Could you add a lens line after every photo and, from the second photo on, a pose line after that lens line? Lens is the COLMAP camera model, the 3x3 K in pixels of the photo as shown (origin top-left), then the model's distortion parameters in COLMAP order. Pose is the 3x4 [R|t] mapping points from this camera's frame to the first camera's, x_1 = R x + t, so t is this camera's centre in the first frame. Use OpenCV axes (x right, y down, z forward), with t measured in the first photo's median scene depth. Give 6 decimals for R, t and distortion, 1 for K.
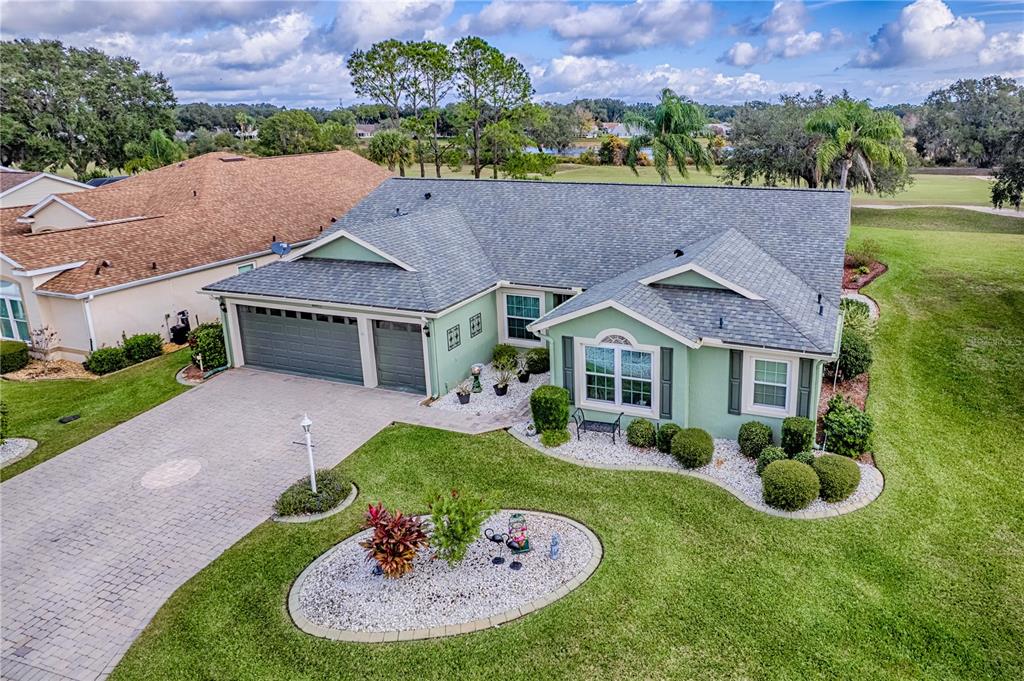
lens RADIAL K [[691.1, 0, 617.2], [0, 691.1, 323.8], [0, 0, 1]] dist [-0.049981, 0.041637]
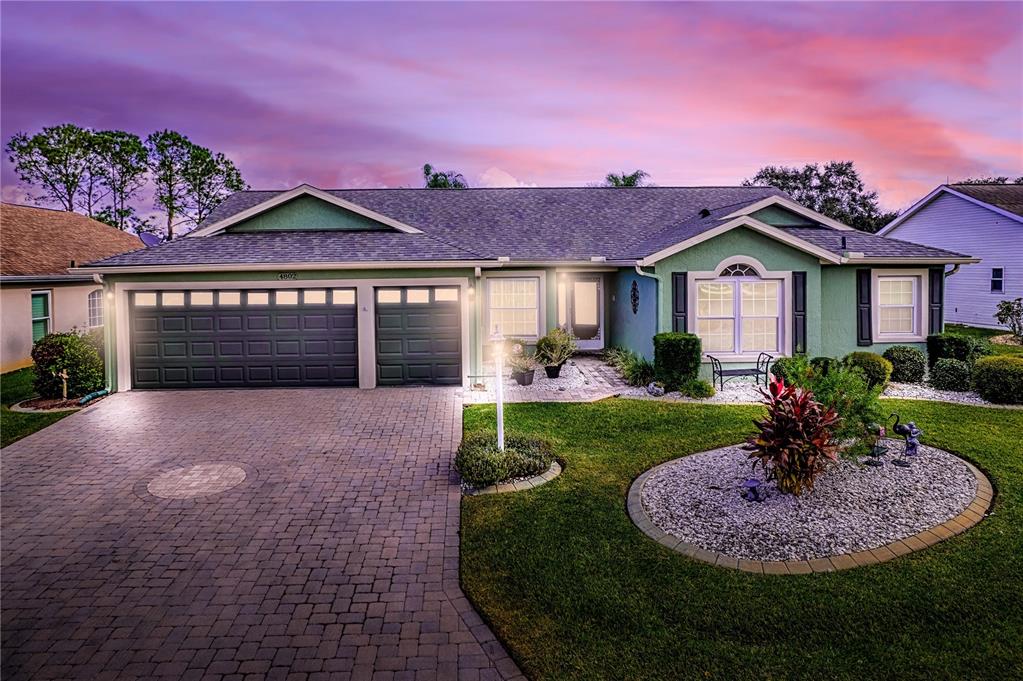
lens RADIAL K [[690.4, 0, 502.9], [0, 690.4, 352.6], [0, 0, 1]] dist [-0.049981, 0.041637]
pose [[0.930025, -0.051762, 0.363833, -0.541919], [0.115161, 0.981214, -0.154779, 0.203723], [-0.348986, 0.185848, 0.918515, 0.314096]]
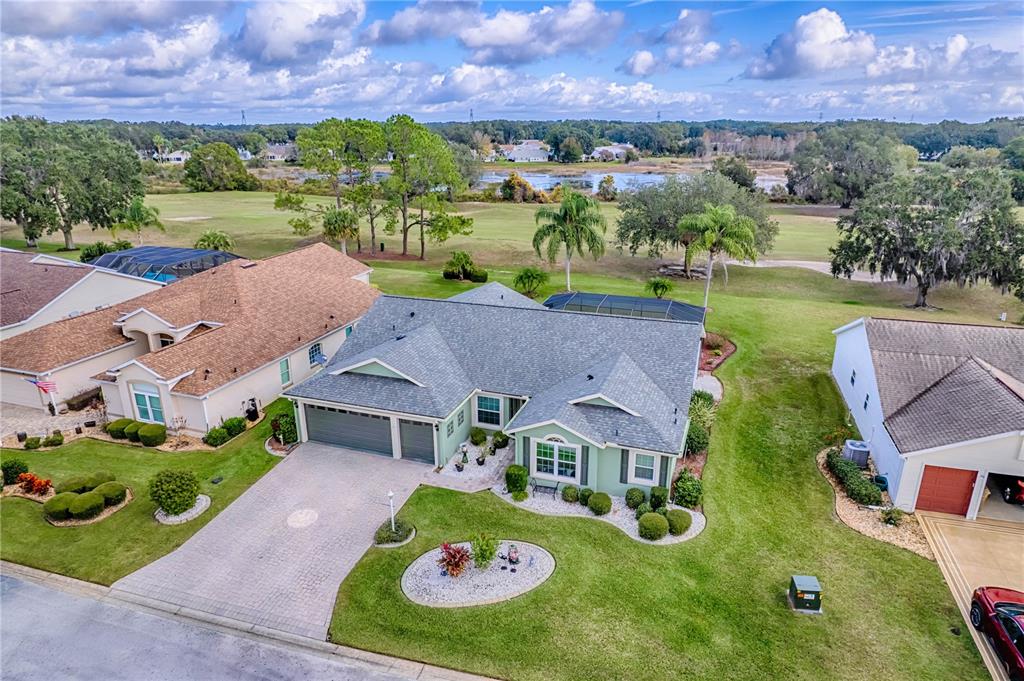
lens RADIAL K [[642.8, 0, 523.8], [0, 642.8, 424.5], [0, 0, 1]] dist [-0.033453, 0.019807]
pose [[0.999784, 0.001753, 0.020723, -0.105990], [-0.004825, 0.988812, 0.149091, -0.232592], [-0.020230, -0.149159, 0.988606, -0.525227]]
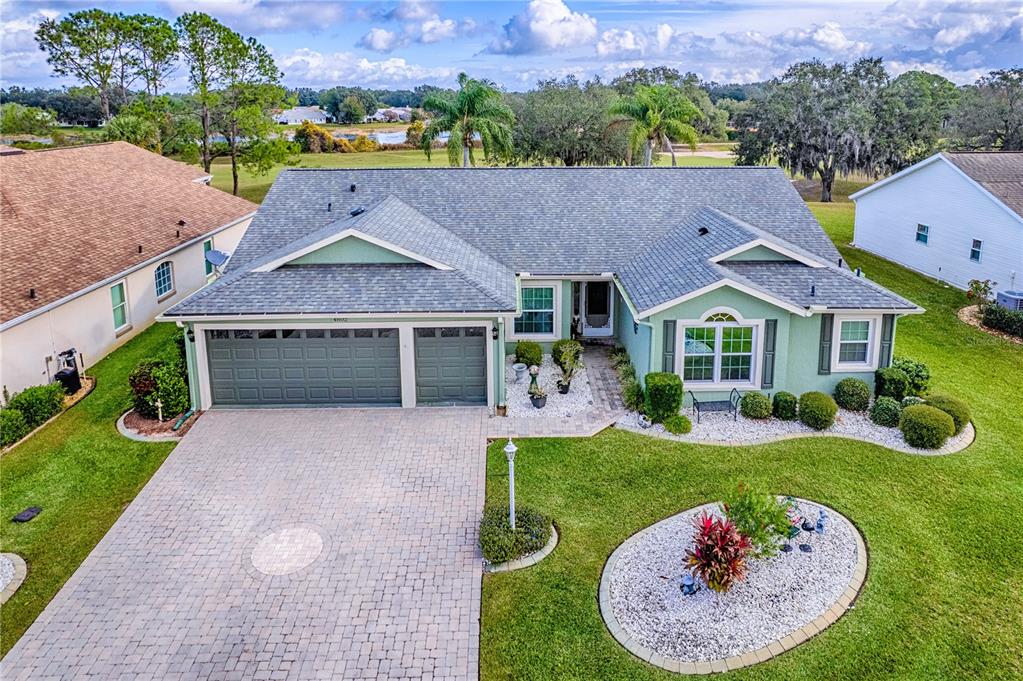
lens RADIAL K [[690.4, 0, 542.3], [0, 690.4, 293.8], [0, 0, 1]] dist [-0.049981, 0.041637]
pose [[0.928413, -0.095860, 0.358972, -0.557071], [0.102759, 0.994706, -0.000139, -0.036132], [-0.357058, 0.037017, 0.933348, 0.136917]]
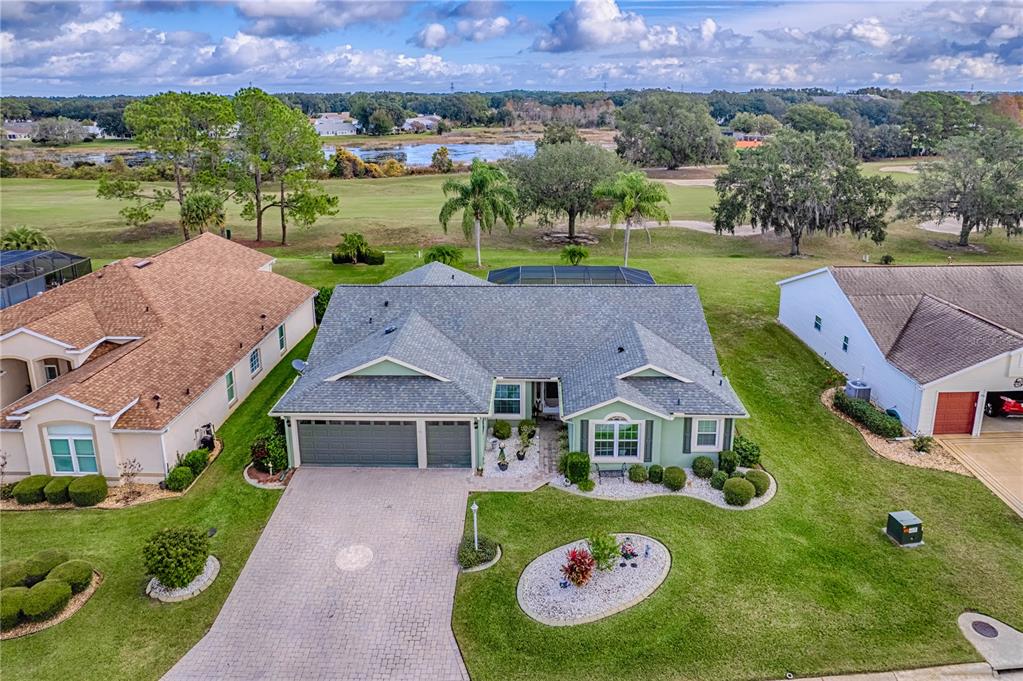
lens RADIAL K [[686.0, 0, 542.4], [0, 686.0, 334.9], [0, 0, 1]] dist [-0.042092, 0.036776]
pose [[0.942733, -0.102851, 0.317296, -0.602281], [0.088376, 0.994295, 0.059721, -0.260880], [-0.321628, -0.028260, 0.946444, -0.417317]]
